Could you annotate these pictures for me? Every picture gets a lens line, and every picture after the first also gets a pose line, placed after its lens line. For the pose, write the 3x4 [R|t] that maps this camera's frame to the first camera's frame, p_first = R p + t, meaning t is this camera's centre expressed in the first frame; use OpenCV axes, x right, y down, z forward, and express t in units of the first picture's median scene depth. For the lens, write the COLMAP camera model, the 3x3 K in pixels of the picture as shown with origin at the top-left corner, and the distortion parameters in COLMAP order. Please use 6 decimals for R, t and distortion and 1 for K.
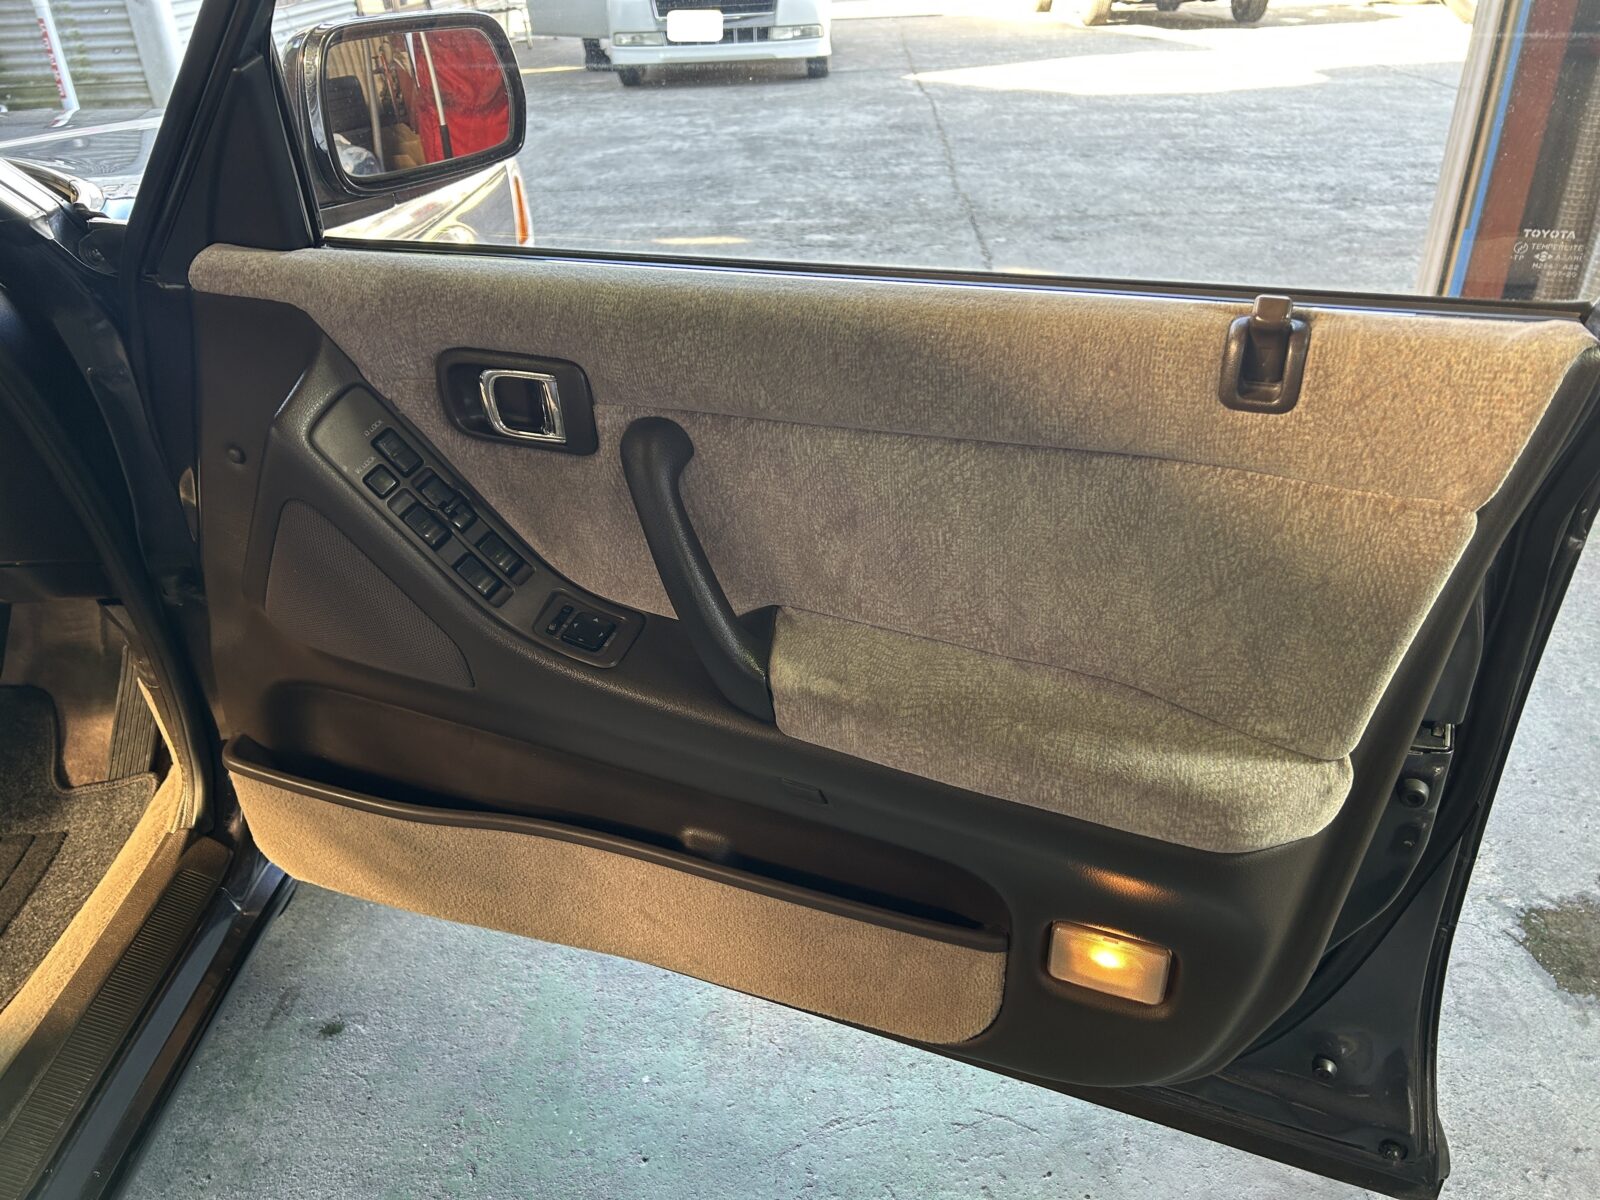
lens RADIAL K [[1211.4, 0, 808.1], [0, 1211.4, 603.3], [0, 0, 1]] dist [0.055695, -0.065724]
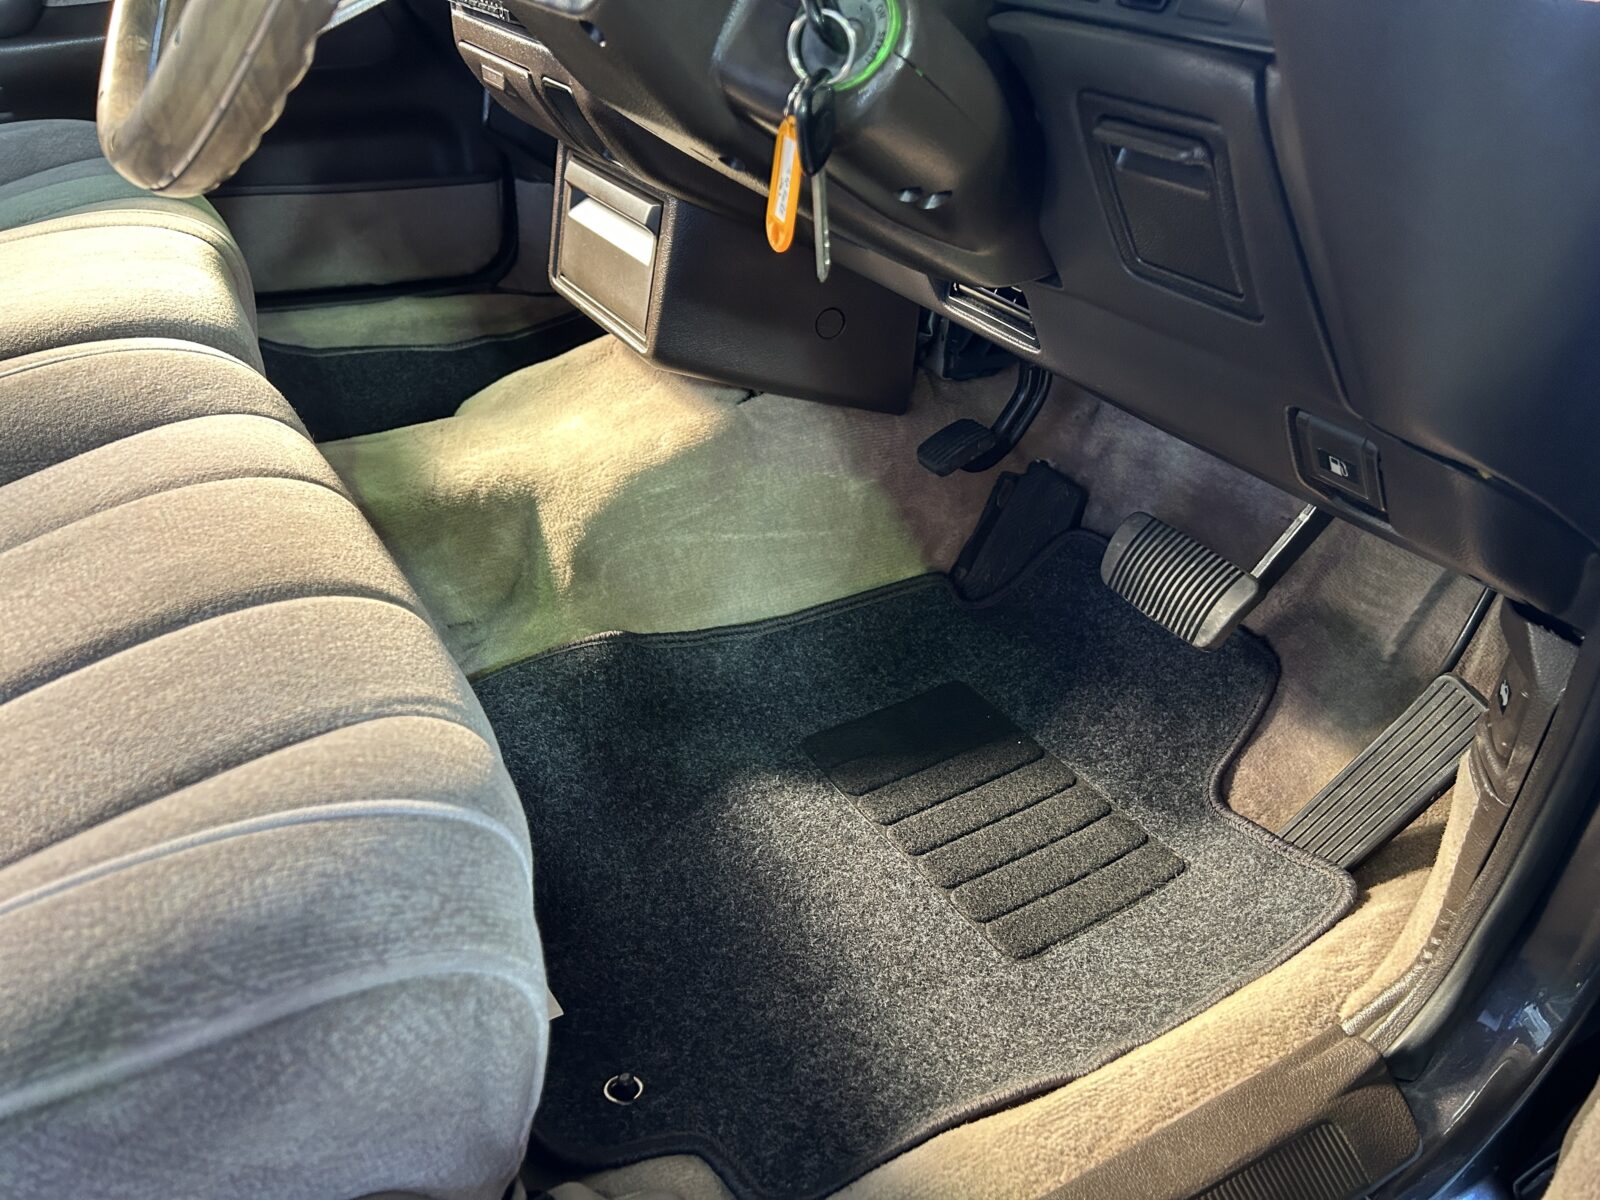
lens RADIAL K [[1211.4, 0, 790.4], [0, 1211.4, 605.9], [0, 0, 1]] dist [0.055695, -0.065724]
pose [[0.505878, 0.494213, -0.706994, -0.323140], [-0.491091, 0.838819, 0.234971, 0.023146], [0.709167, 0.228332, 0.667044, 0.390044]]
